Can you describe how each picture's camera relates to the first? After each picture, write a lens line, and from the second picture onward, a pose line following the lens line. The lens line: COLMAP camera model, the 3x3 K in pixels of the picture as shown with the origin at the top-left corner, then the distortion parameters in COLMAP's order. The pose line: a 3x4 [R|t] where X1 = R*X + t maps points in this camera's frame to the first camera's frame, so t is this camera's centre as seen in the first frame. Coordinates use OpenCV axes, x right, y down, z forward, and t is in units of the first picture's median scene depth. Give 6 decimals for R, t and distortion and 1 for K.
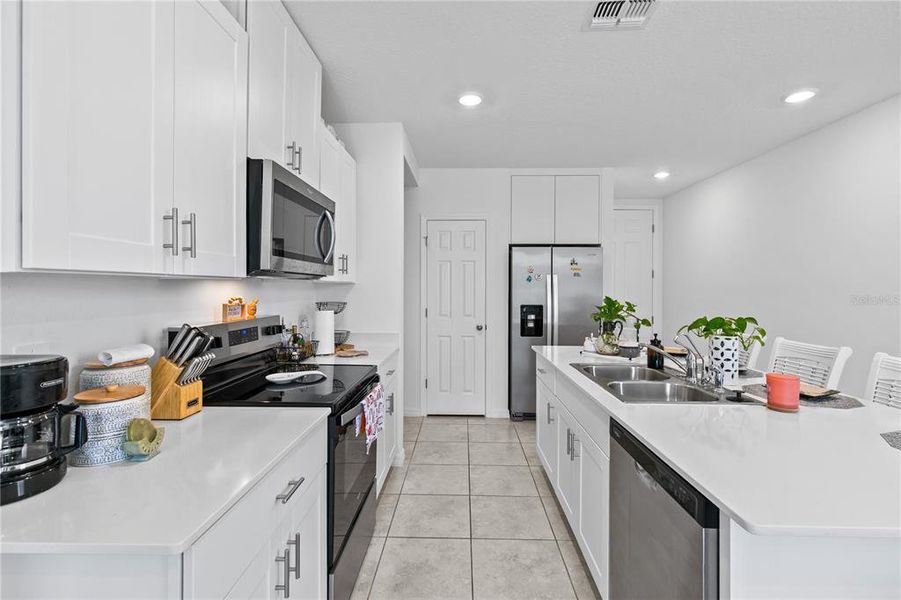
lens RADIAL K [[405.9, 0, 450.5], [0, 405.9, 300.0], [0, 0, 1]] dist [0.002233, 0.000245]
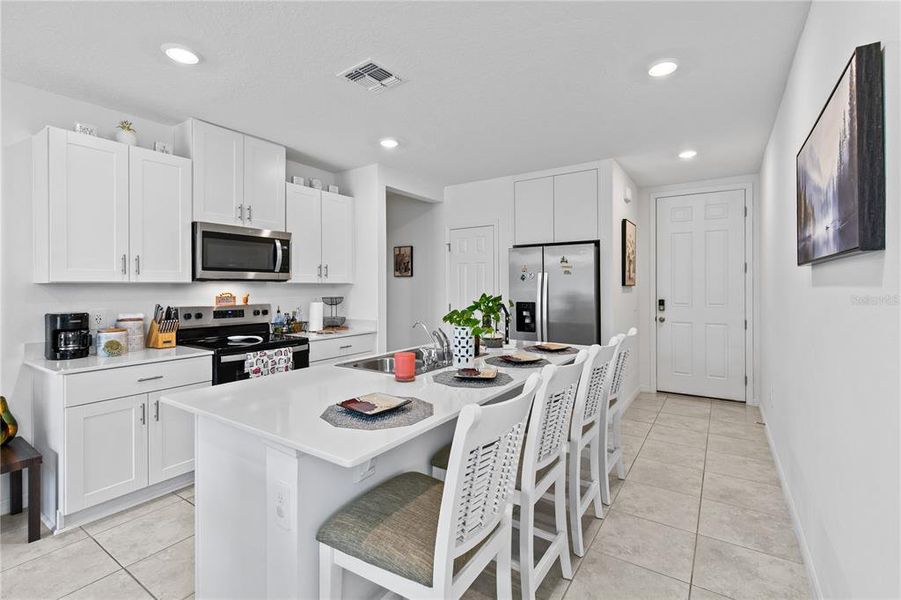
lens RADIAL K [[401.5, 0, 450.5], [0, 401.5, 300.0], [0, 0, 1]] dist [0.000848, 0.000053]
pose [[0.844023, 0.010949, -0.536195, 0.603108], [-0.009463, 0.999940, 0.005523, 0.003108], [0.536223, 0.000413, 0.844076, 0.008136]]
